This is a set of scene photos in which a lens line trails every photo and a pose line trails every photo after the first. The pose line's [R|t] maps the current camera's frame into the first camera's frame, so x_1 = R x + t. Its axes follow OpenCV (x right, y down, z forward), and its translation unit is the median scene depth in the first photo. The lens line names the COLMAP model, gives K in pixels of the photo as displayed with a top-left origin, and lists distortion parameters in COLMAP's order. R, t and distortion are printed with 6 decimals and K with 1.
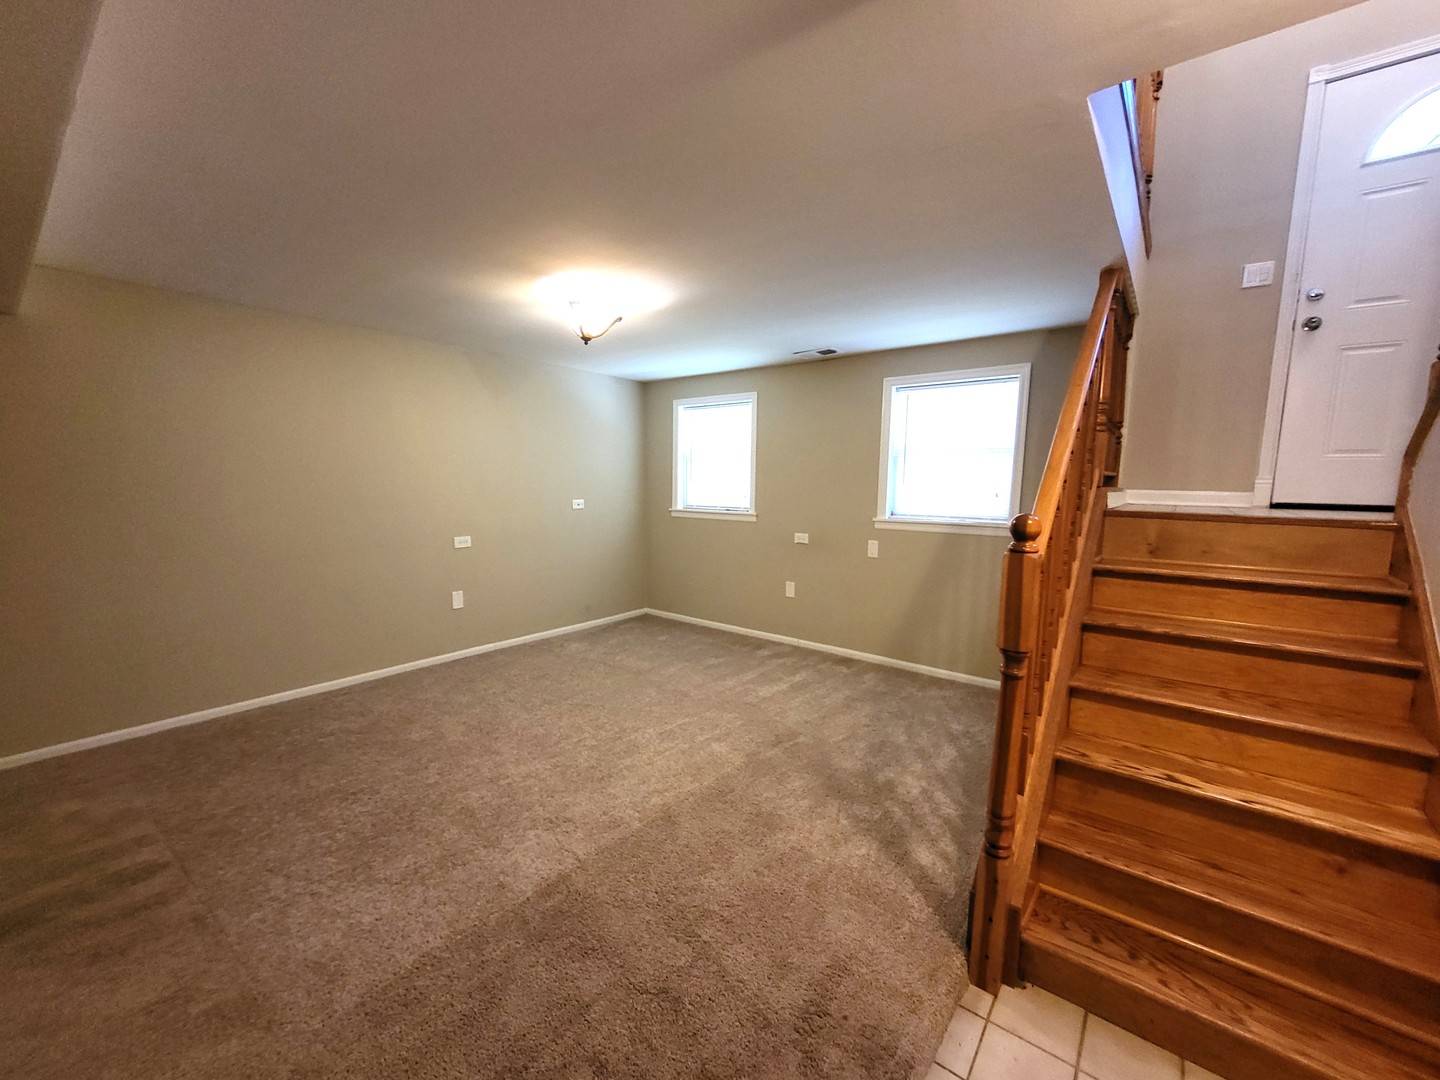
lens RADIAL K [[580.3, 0, 718.4], [0, 580.3, 546.2], [0, 0, 1]] dist [-0.000187, -0.000221]
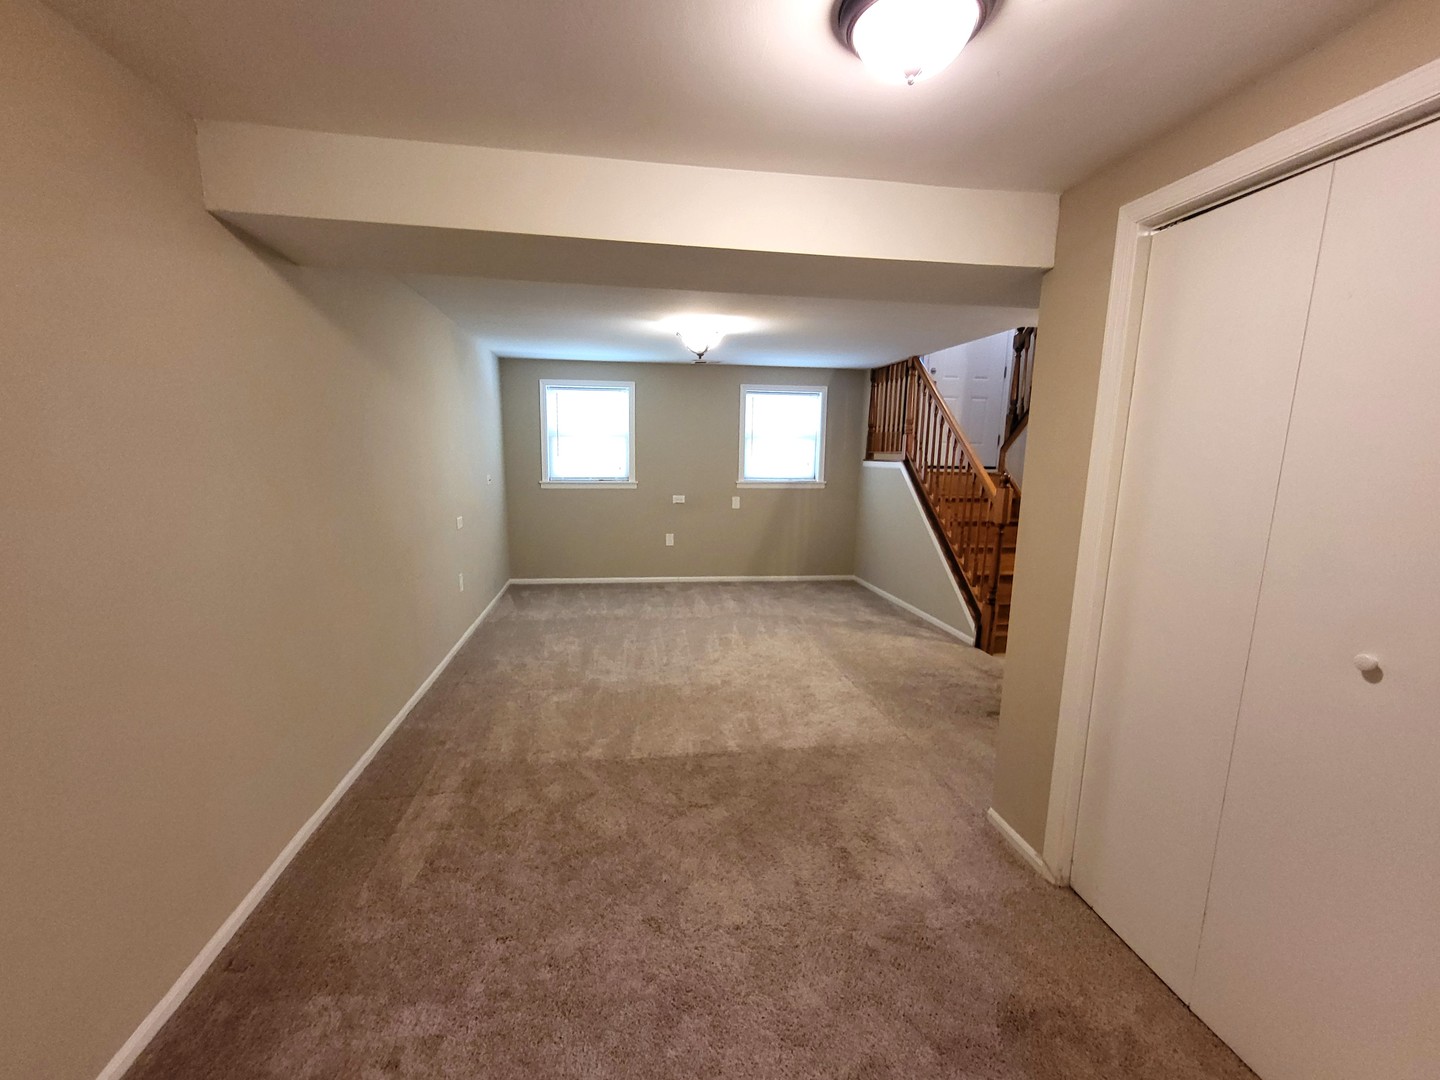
lens RADIAL K [[599.5, 0, 720.0], [0, 599.5, 540.0], [0, 0, 1]] dist [-0.001876, -0.000186]
pose [[0.679124, -0.112254, 0.725390, -0.891593], [0.077426, 0.993679, 0.081284, -0.028689], [-0.729929, 0.000962, 0.683522, 0.013594]]
